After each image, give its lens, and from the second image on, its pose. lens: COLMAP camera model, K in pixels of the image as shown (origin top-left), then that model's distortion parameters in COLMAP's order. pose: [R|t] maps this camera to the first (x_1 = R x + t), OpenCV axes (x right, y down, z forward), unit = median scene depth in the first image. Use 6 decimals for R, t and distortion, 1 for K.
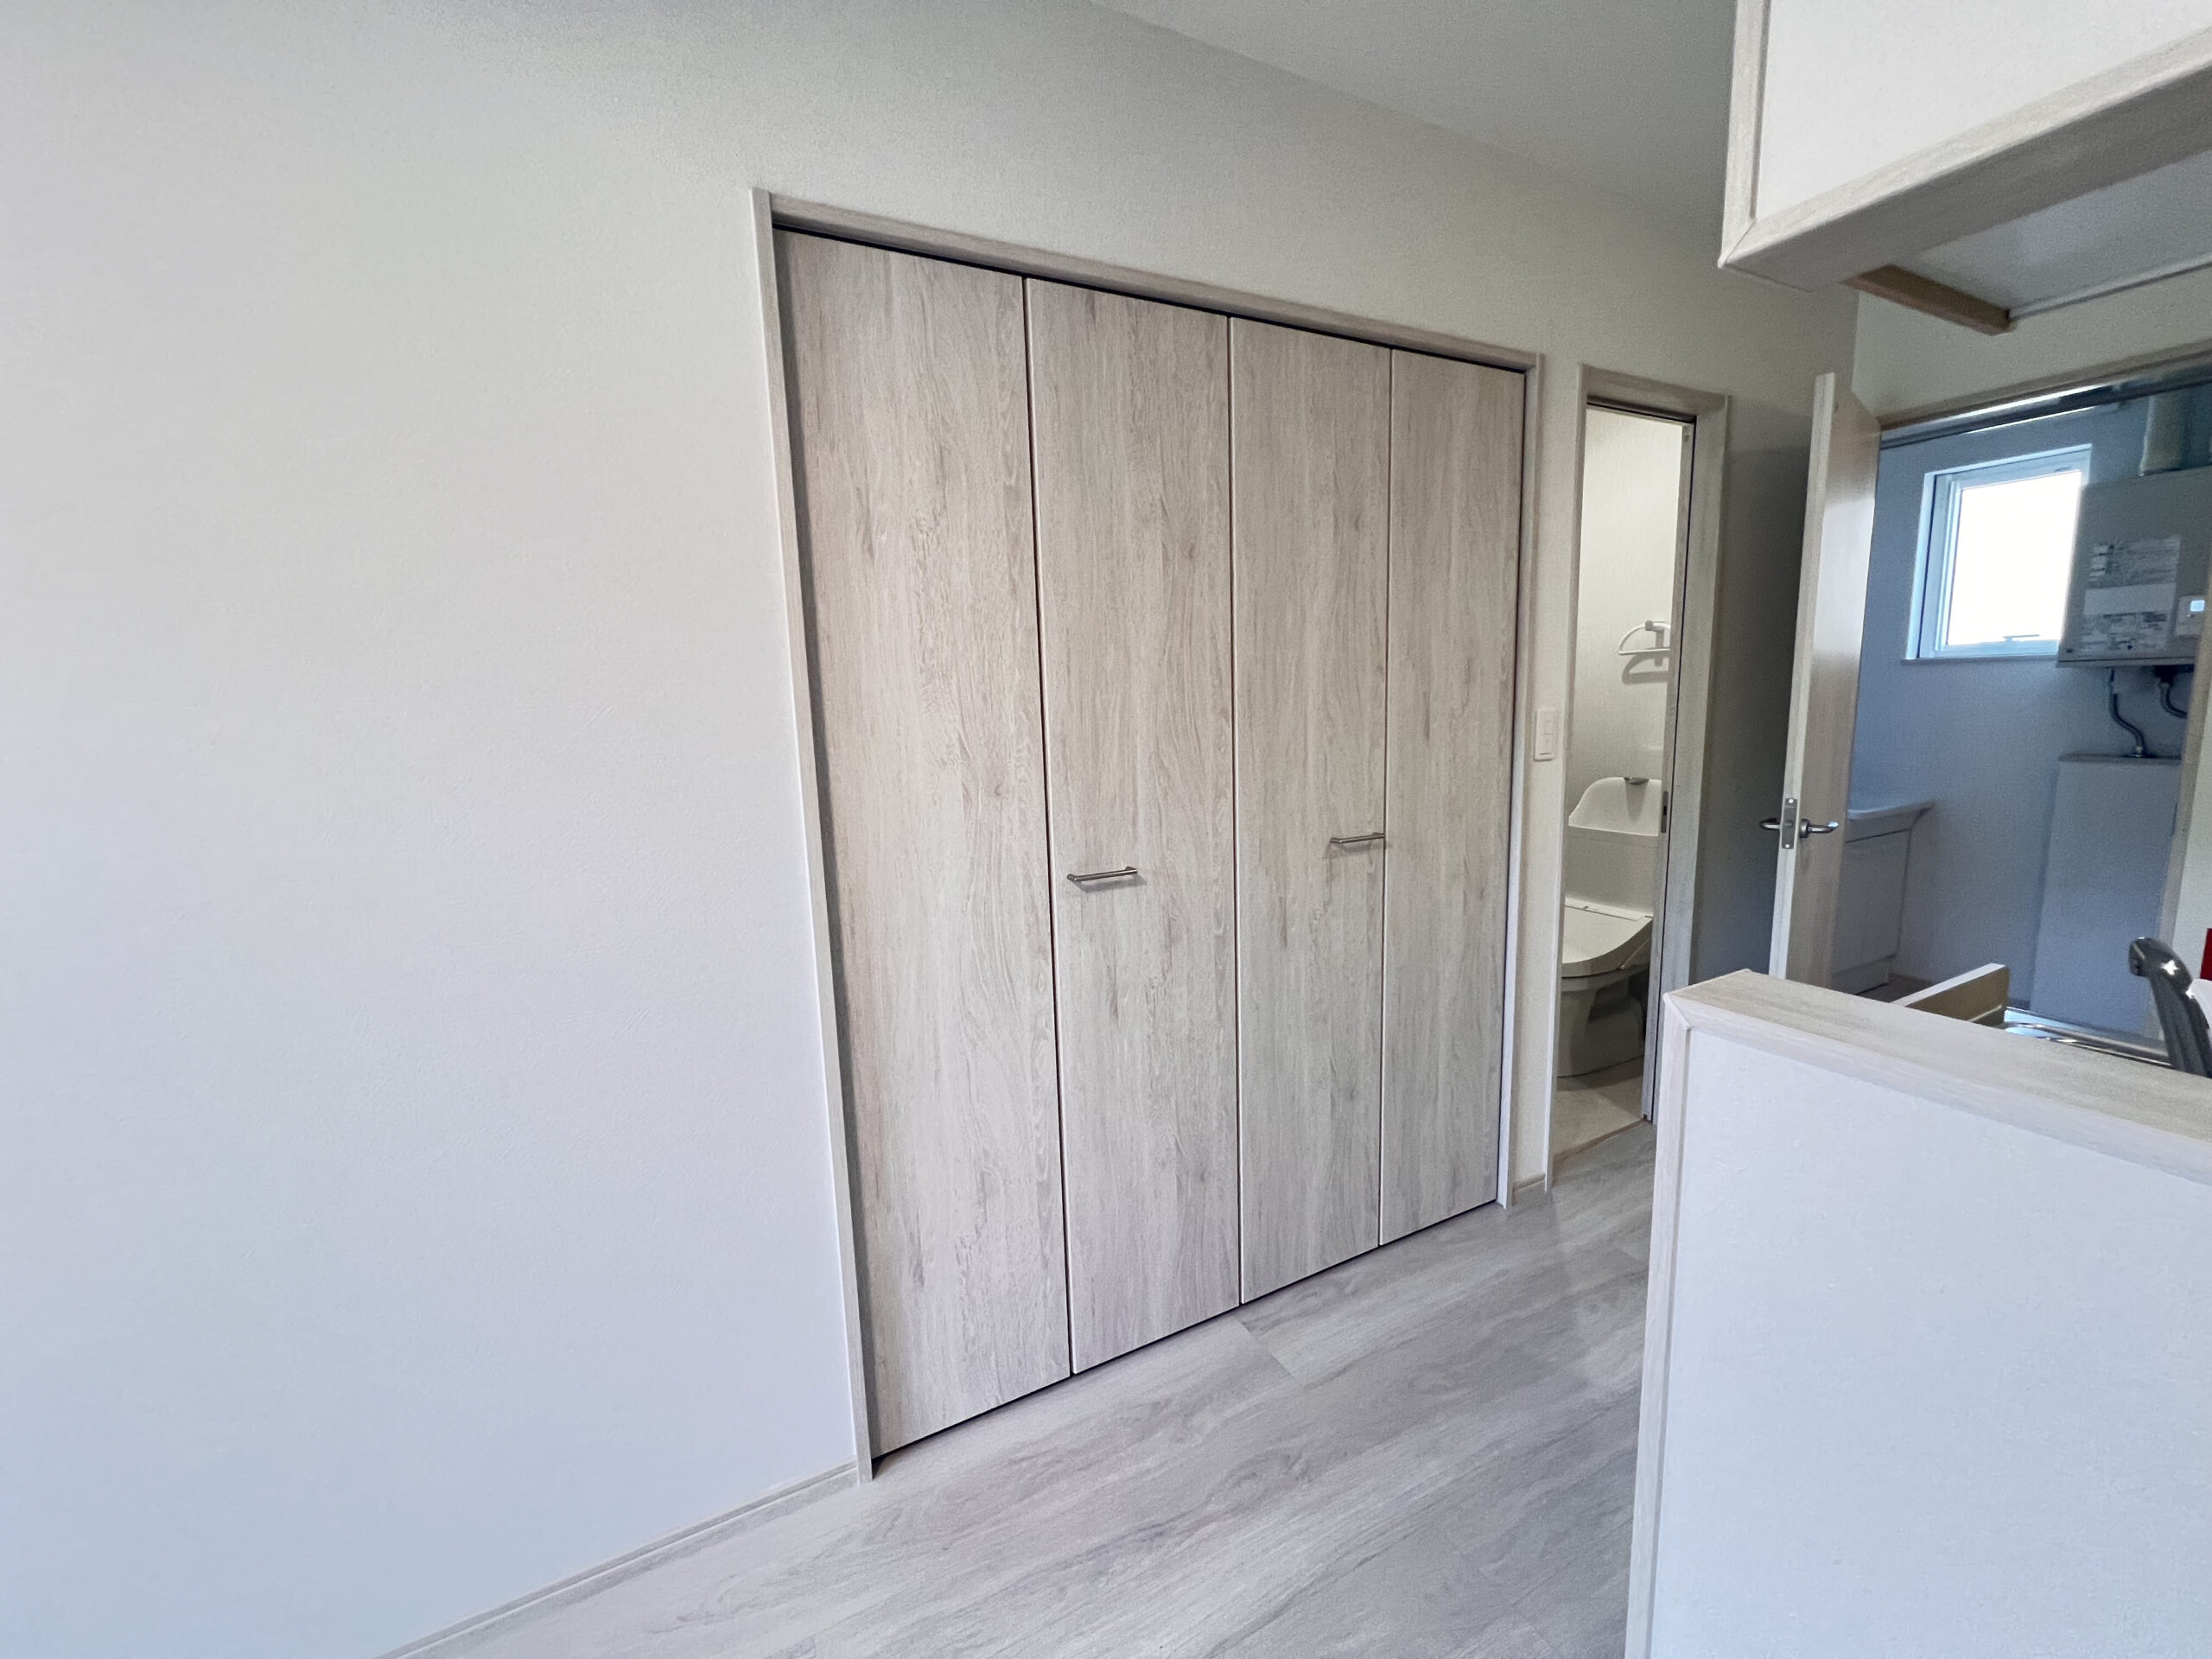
lens RADIAL K [[892.6, 0, 1114.6], [0, 892.6, 822.2], [0, 0, 1]] dist [-0.002165, 0.000766]
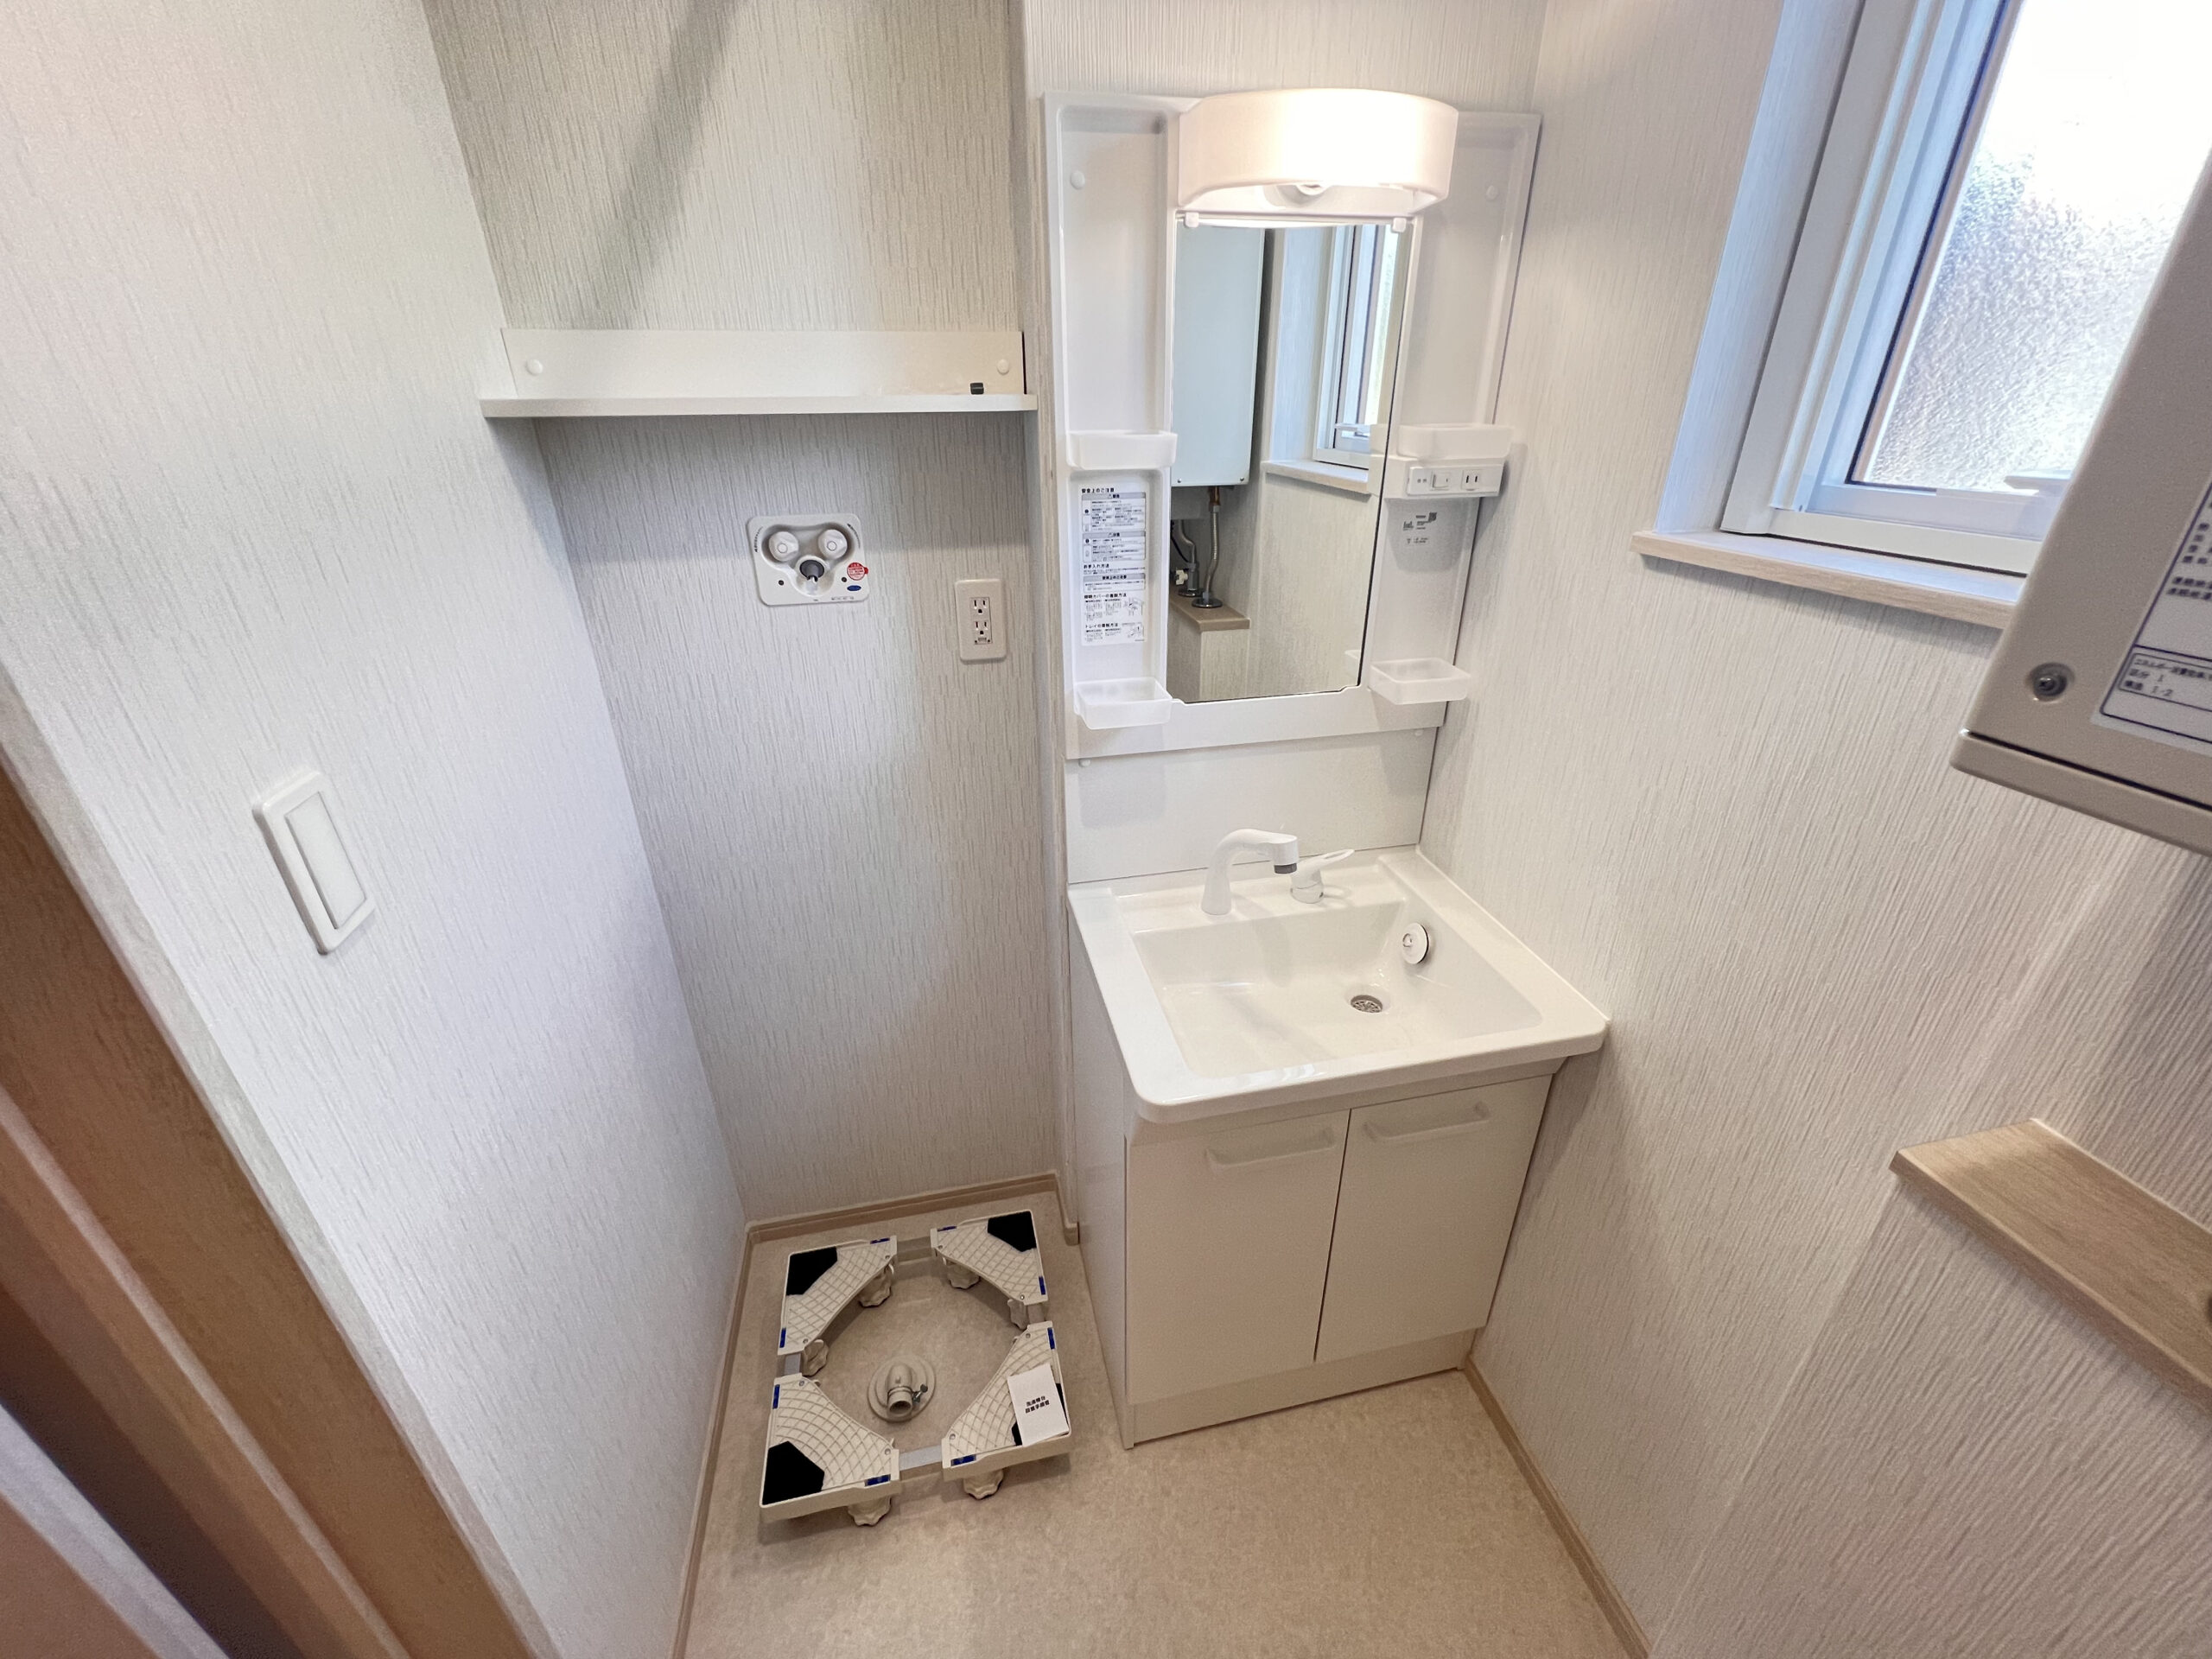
lens RADIAL K [[892.6, 0, 1099.0], [0, 892.6, 828.0], [0, 0, 1]] dist [-0.002165, 0.000766]
pose [[0.965320, 0.131724, -0.225403, 1.000646], [-0.057347, 0.949281, 0.309155, -0.215765], [0.254694, -0.285507, 0.923914, 0.855142]]
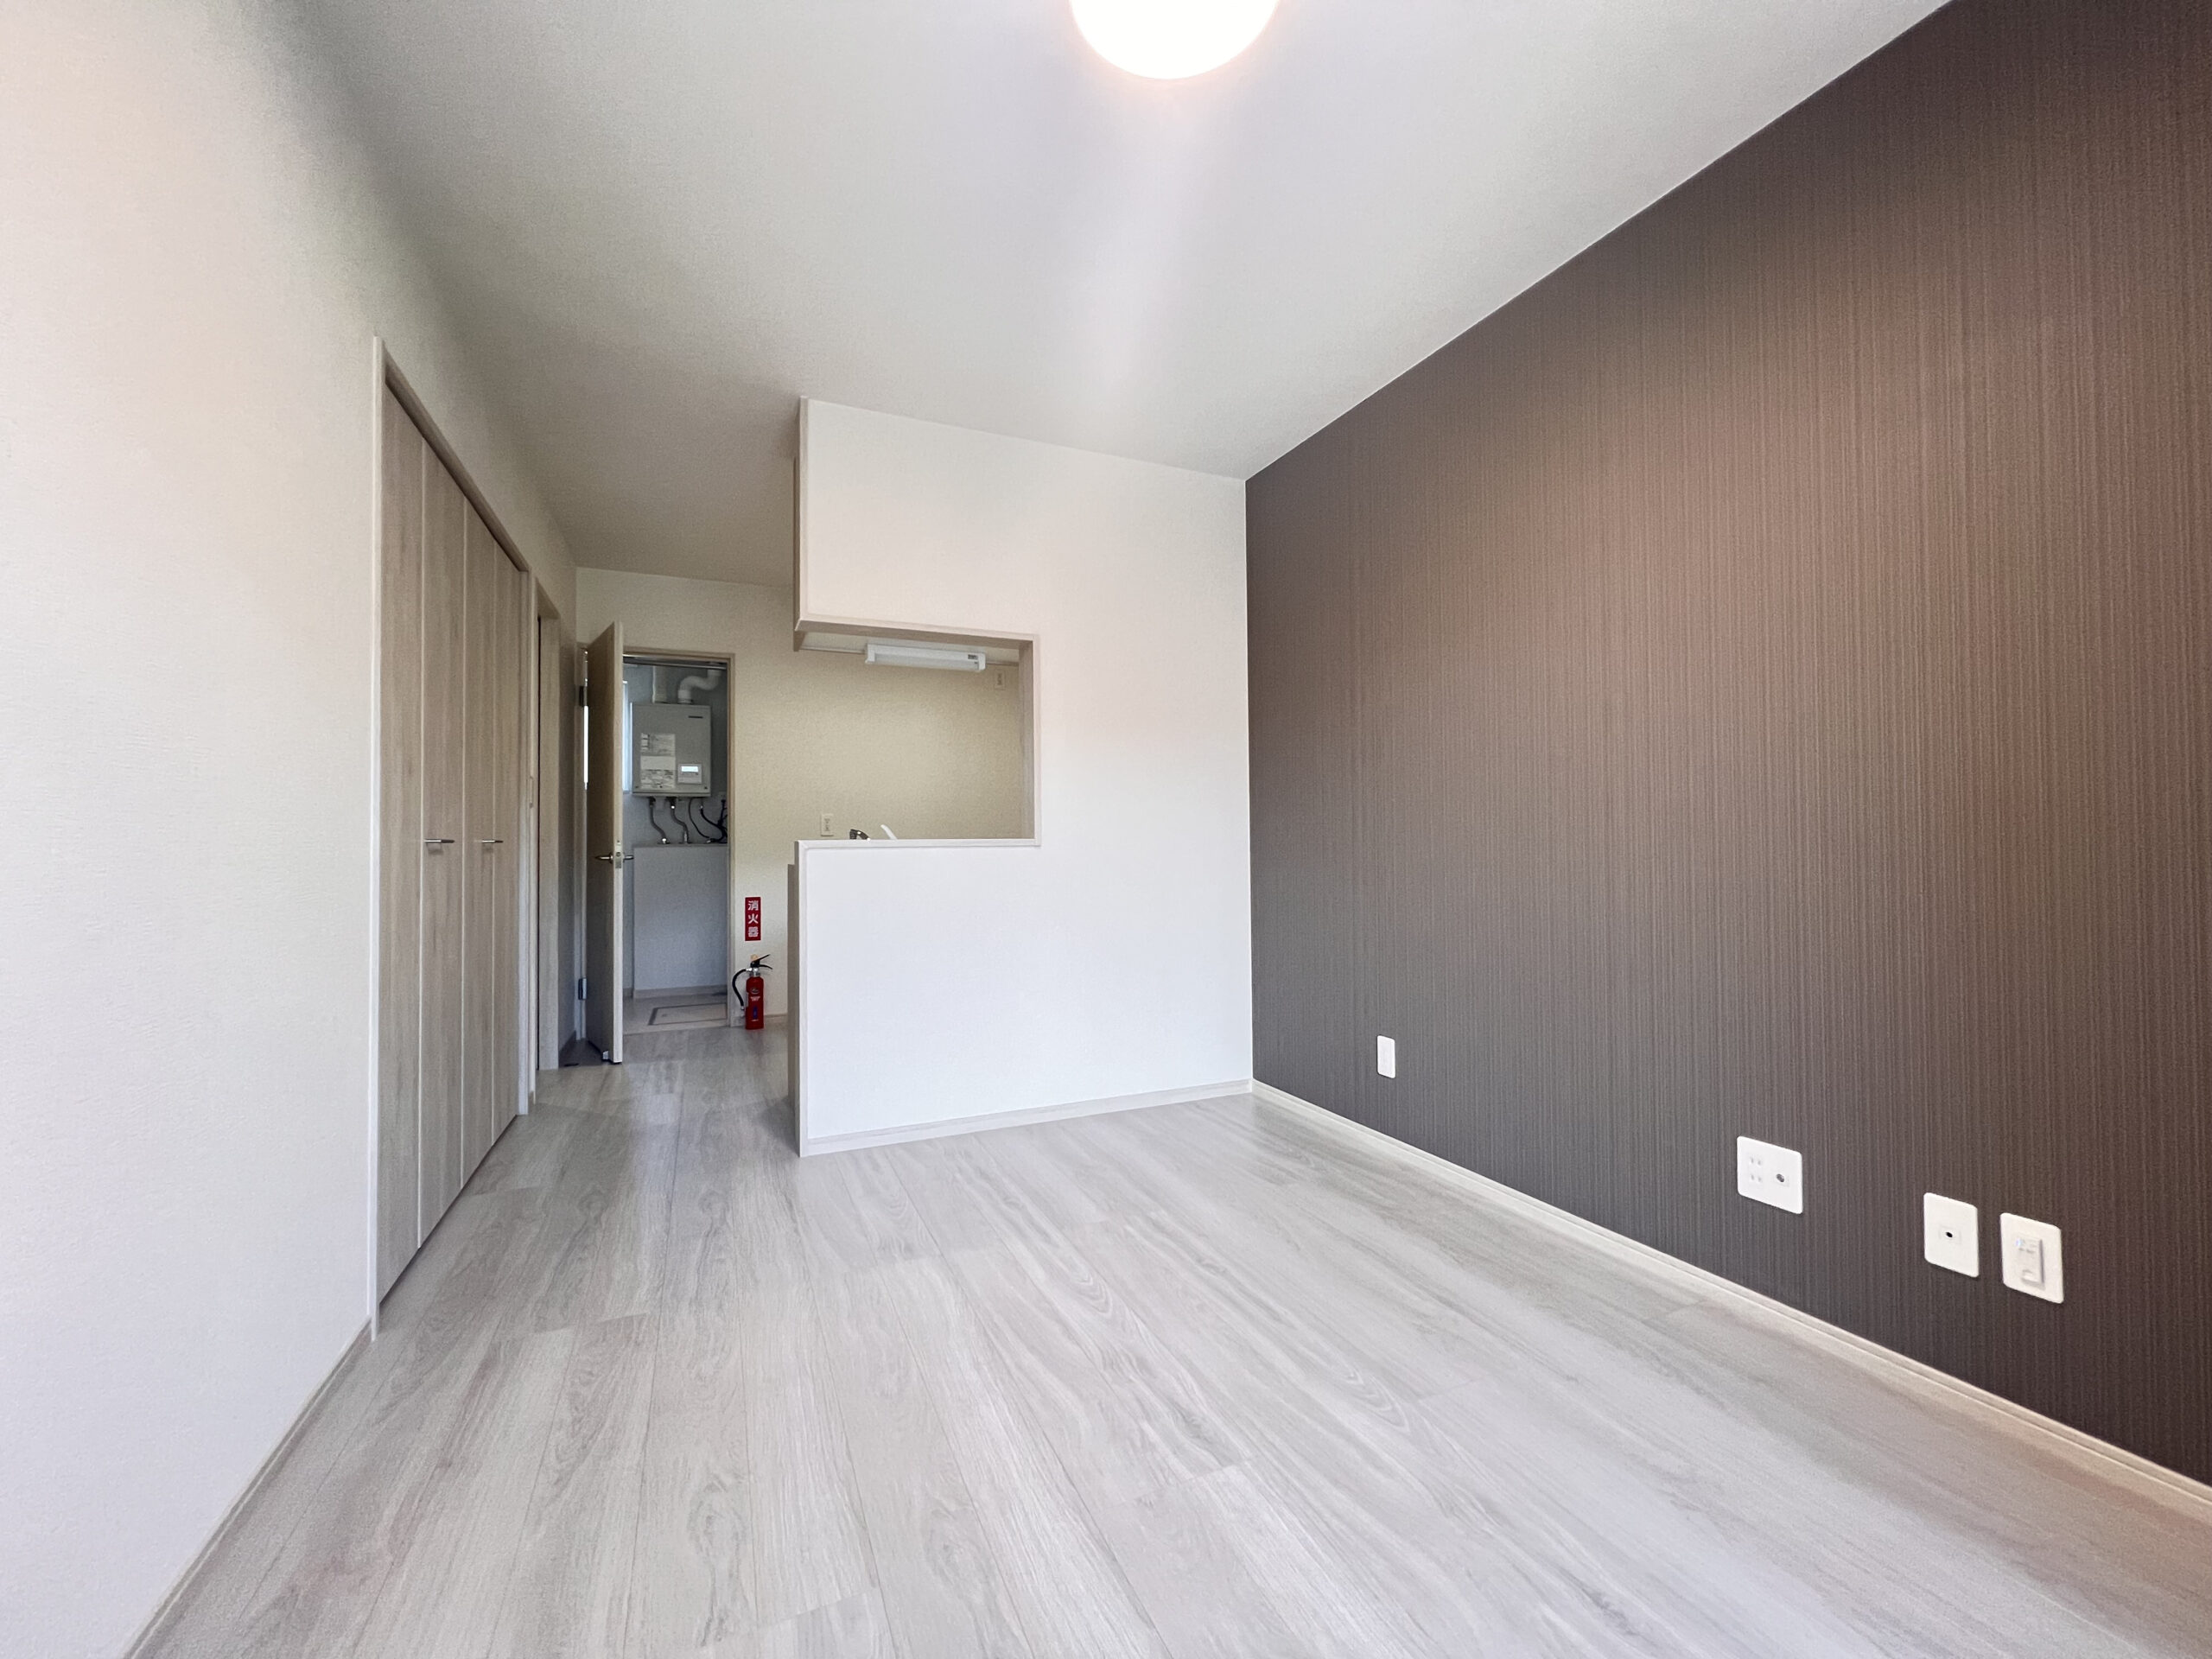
lens RADIAL K [[877.9, 0, 1104.0], [0, 877.9, 833.6], [0, 0, 1]] dist [-0.001698, 0.000186]
pose [[0.061505, 0.040478, 0.997286, -0.743025], [0.151140, 0.987278, -0.049393, 0.151975], [-0.986597, 0.153768, 0.054605, -0.060985]]
